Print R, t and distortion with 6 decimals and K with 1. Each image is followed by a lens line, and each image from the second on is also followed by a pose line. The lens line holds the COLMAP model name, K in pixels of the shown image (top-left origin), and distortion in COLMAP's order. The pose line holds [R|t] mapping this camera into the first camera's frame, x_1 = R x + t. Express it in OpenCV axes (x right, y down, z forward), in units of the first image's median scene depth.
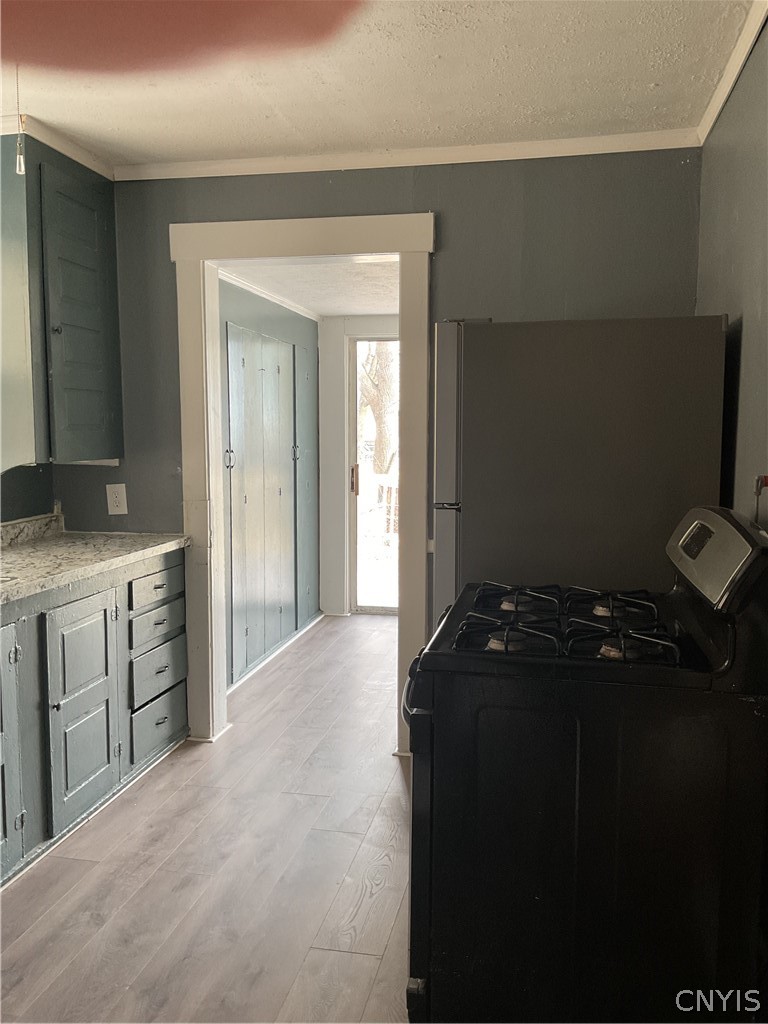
lens RADIAL K [[846.8, 0, 384.0], [0, 846.8, 512.0], [0, 0, 1]] dist [0.102403, -0.200095]
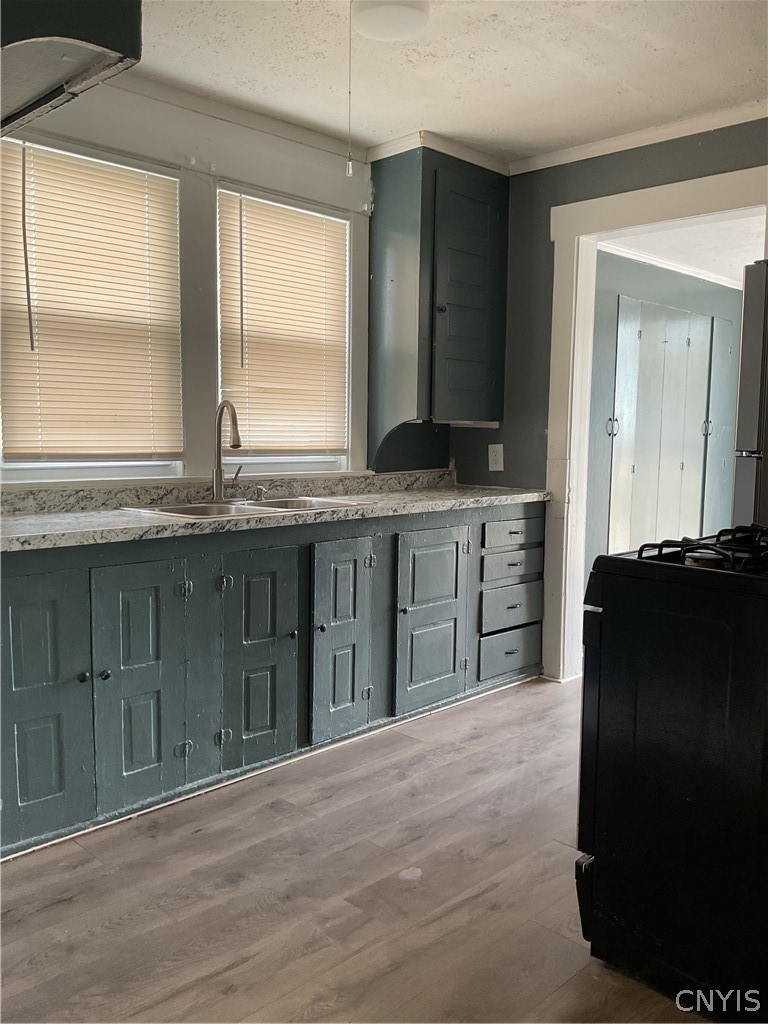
lens RADIAL K [[846.8, 0, 384.0], [0, 846.8, 512.0], [0, 0, 1]] dist [0.102403, -0.200095]
pose [[0.838123, 0.061593, -0.541993, 0.211919], [-0.062162, 0.997916, 0.017281, 0.055363], [0.541928, 0.019208, 0.840206, -0.040991]]
